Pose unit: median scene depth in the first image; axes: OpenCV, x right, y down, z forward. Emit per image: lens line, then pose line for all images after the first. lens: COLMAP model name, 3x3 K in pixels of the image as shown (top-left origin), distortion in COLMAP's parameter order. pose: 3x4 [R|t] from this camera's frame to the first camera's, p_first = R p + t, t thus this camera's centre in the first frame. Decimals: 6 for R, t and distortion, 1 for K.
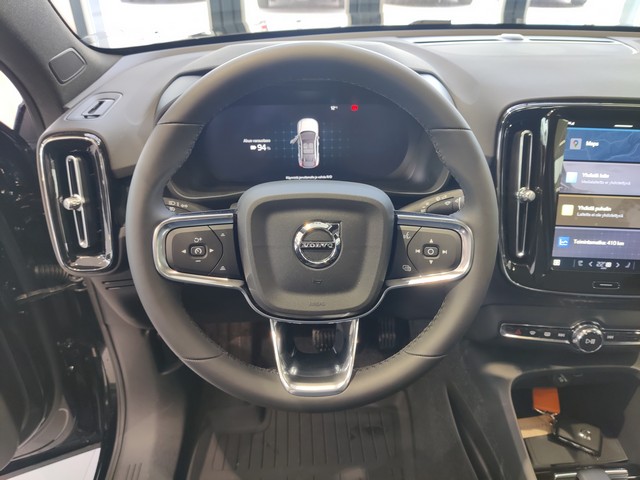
lens RADIAL K [[506.4, 0, 320.0], [0, 506.4, 240.0], [0, 0, 1]] dist [-0.001704, -0.010643]
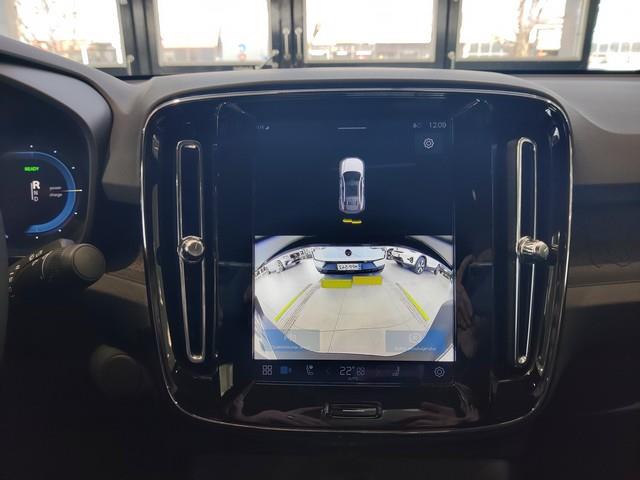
lens RADIAL K [[506.4, 0, 320.0], [0, 506.4, 240.0], [0, 0, 1]] dist [-0.001704, -0.010643]
pose [[0.999542, -0.027260, 0.013128, 0.538668], [0.029699, 0.966893, -0.253450, 0.050124], [-0.005784, 0.253724, 0.967259, 0.445849]]
